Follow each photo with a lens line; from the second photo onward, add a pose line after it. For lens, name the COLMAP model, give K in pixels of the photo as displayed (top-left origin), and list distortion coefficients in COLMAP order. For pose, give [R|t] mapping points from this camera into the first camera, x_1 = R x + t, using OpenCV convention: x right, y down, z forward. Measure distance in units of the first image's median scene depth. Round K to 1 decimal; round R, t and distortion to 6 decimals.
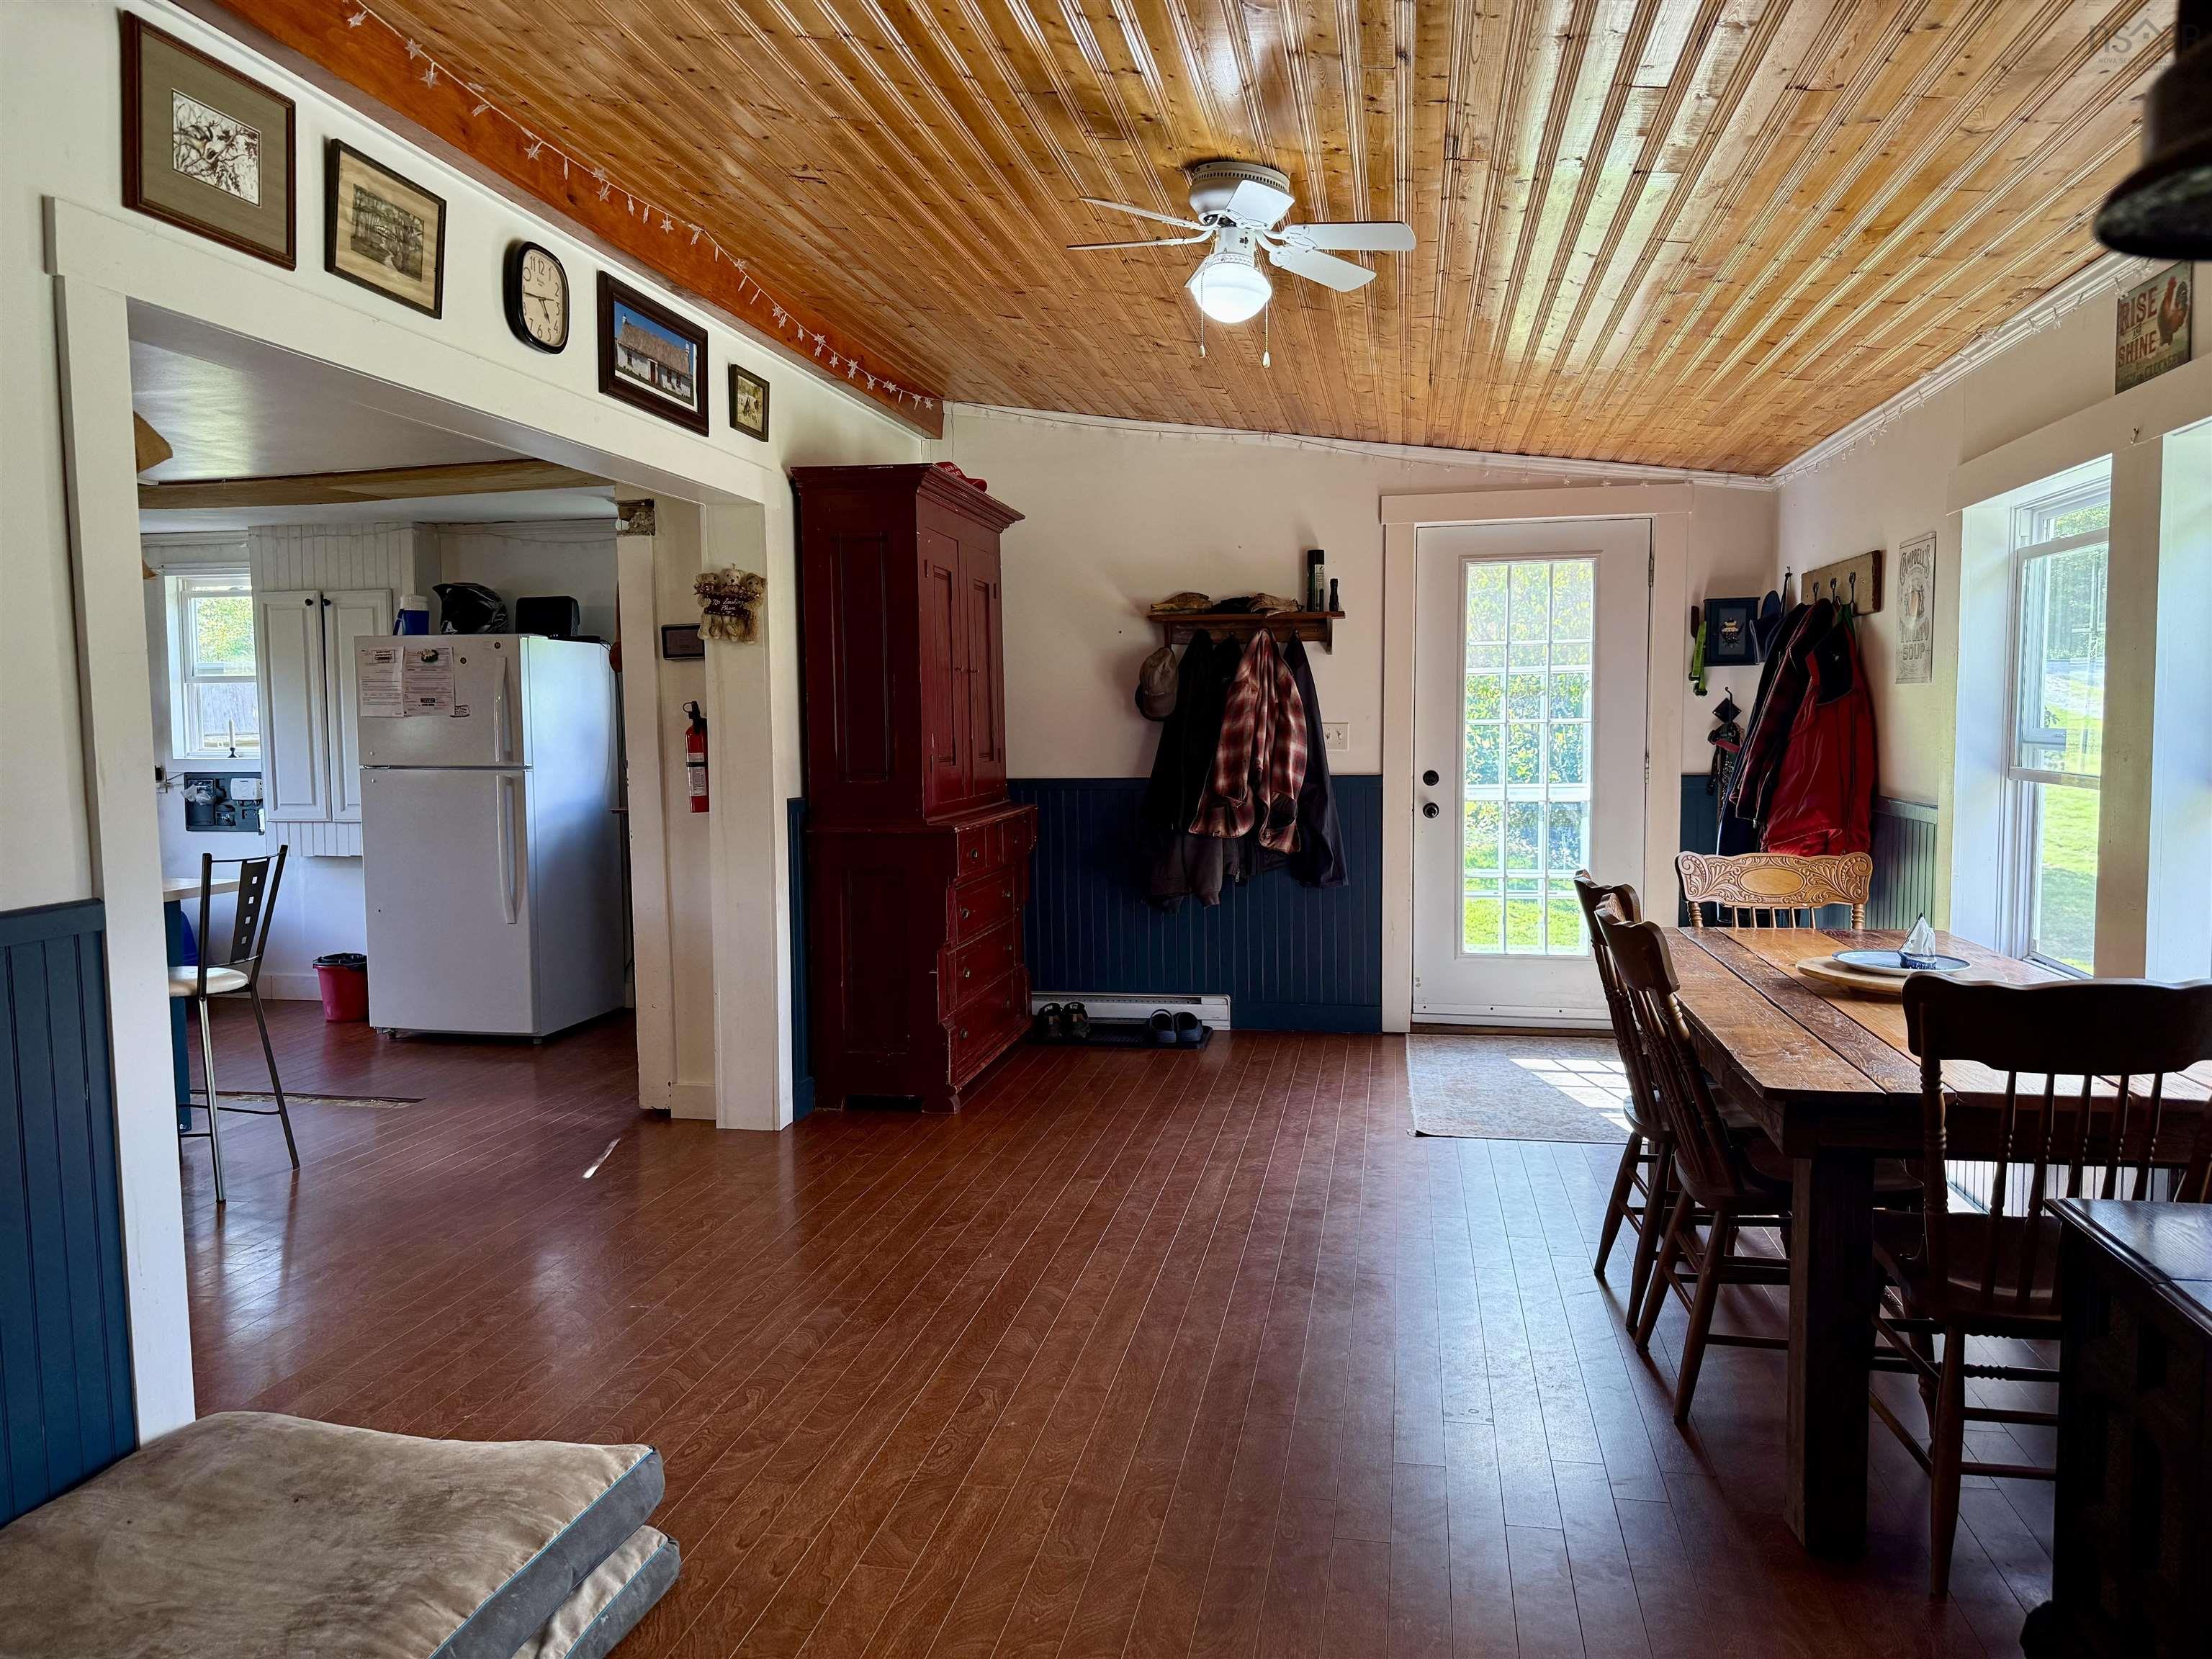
lens RADIAL K [[1540.4, 0, 1090.5], [0, 1540.4, 822.5], [0, 0, 1]] dist [0.024888, -0.026363]
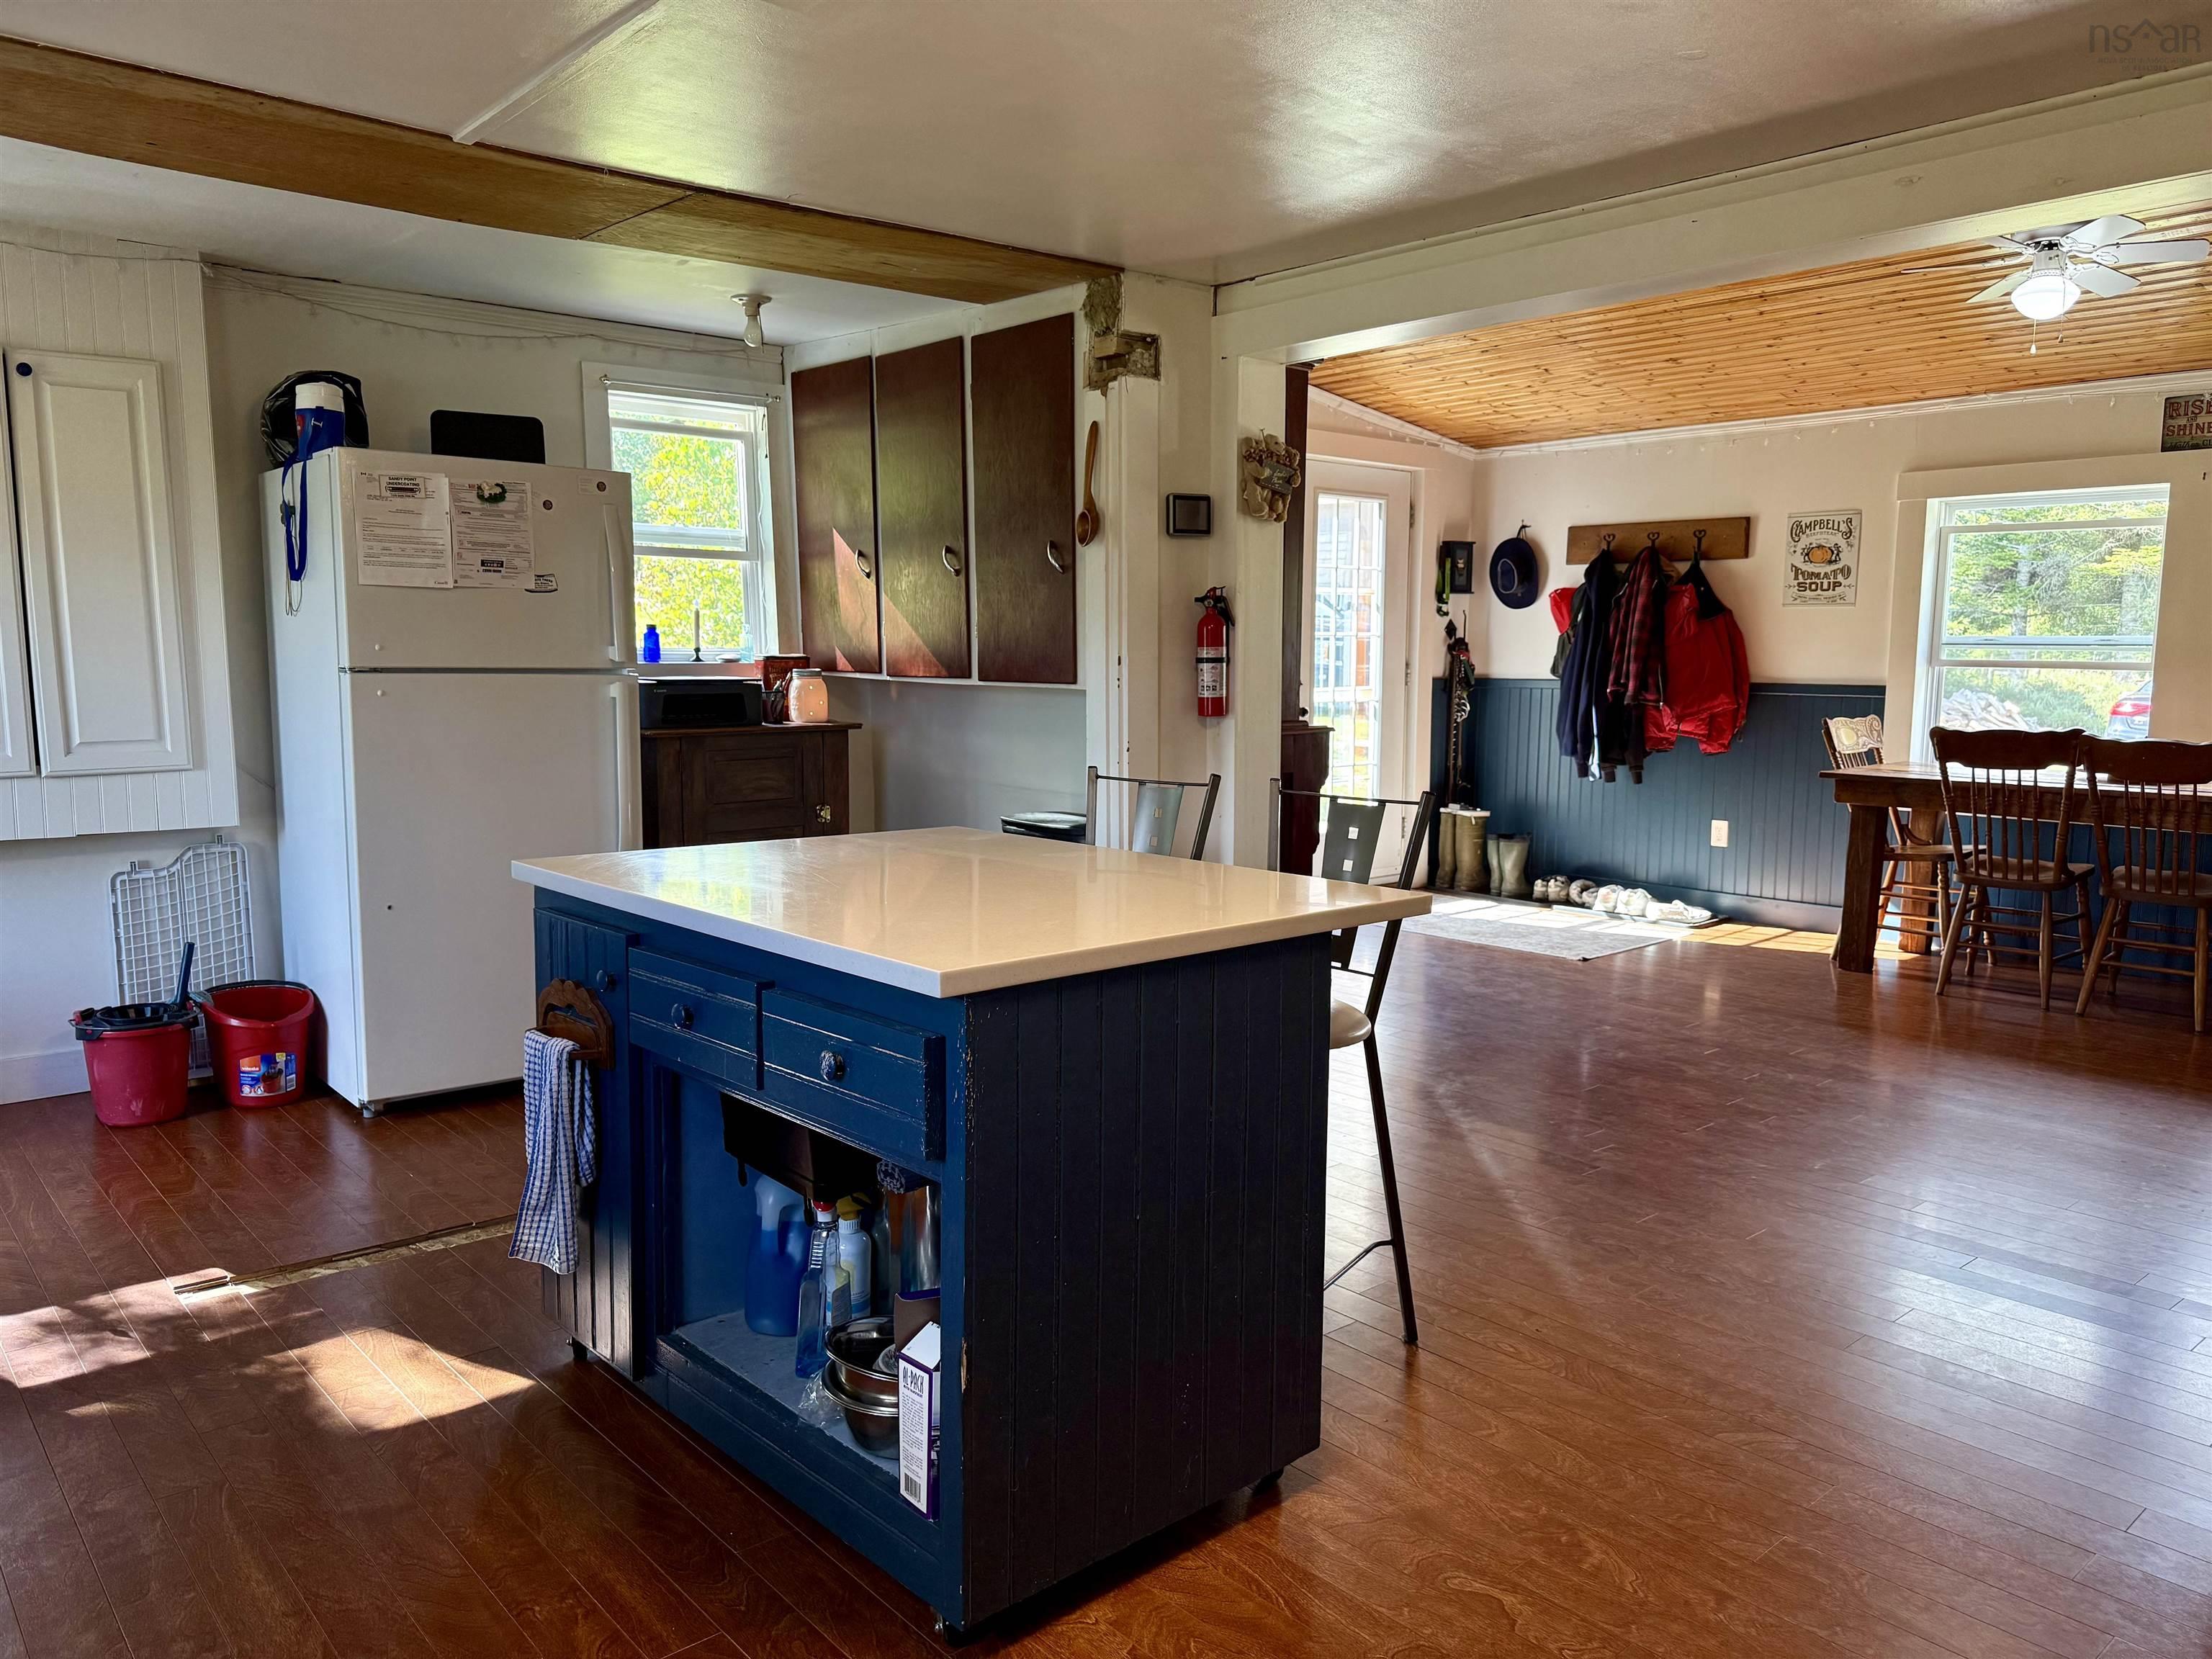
lens RADIAL K [[1540.4, 0, 1104.8], [0, 1540.4, 837.7], [0, 0, 1]] dist [0.024888, -0.026363]
pose [[0.624299, -0.081816, 0.776889, -0.781463], [0.040123, 0.996546, 0.072706, -0.003019], [-0.780154, -0.014220, 0.625426, 0.409277]]
